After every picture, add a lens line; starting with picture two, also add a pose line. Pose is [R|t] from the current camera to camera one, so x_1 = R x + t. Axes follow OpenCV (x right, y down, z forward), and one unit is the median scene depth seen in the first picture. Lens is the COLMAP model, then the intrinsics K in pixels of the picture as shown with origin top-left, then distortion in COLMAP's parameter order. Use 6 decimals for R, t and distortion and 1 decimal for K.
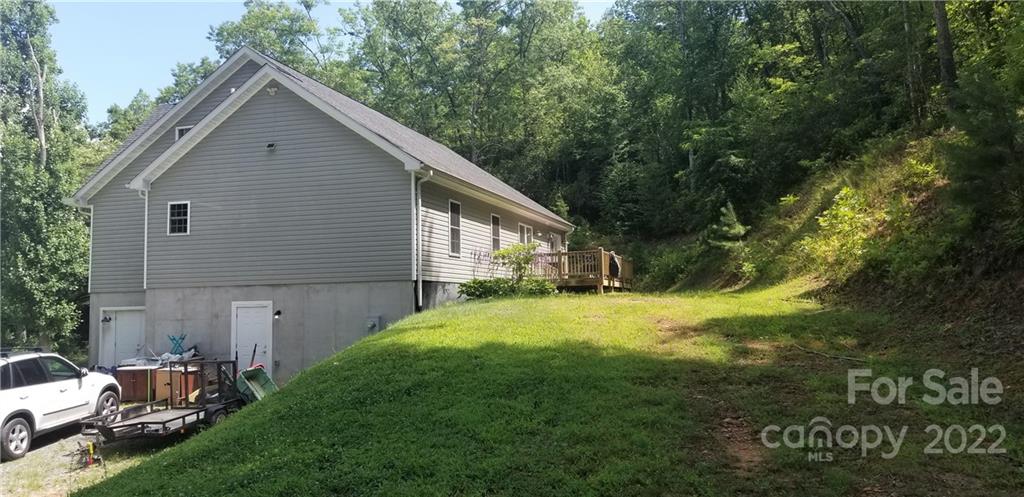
lens RADIAL K [[809.2, 0, 521.0], [0, 809.2, 237.0], [0, 0, 1]] dist [0.078770, -0.138051]
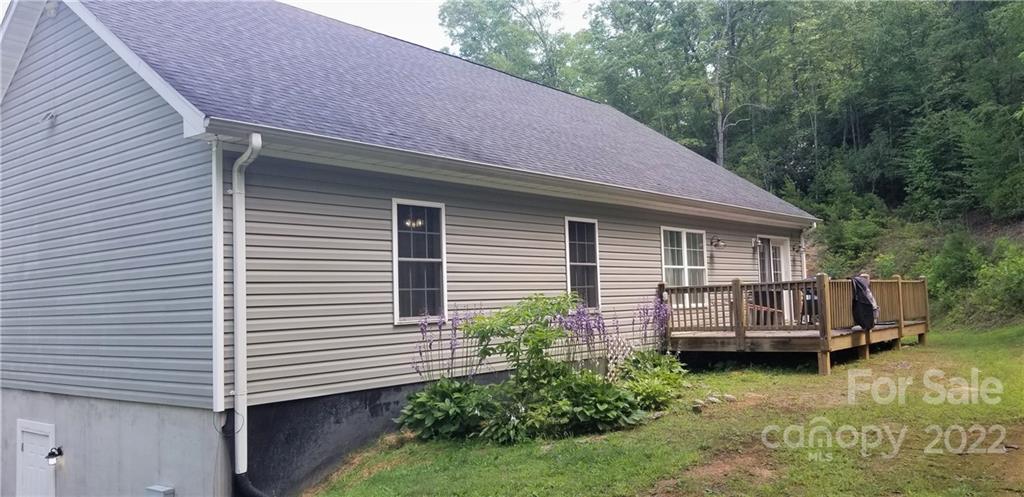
lens RADIAL K [[809.2, 0, 521.0], [0, 809.2, 237.0], [0, 0, 1]] dist [0.078770, -0.138051]
pose [[0.923575, -0.044936, -0.380777, 0.113900], [0.051450, 0.998651, 0.006941, -0.019234], [0.379951, -0.026001, 0.924641, 0.474937]]
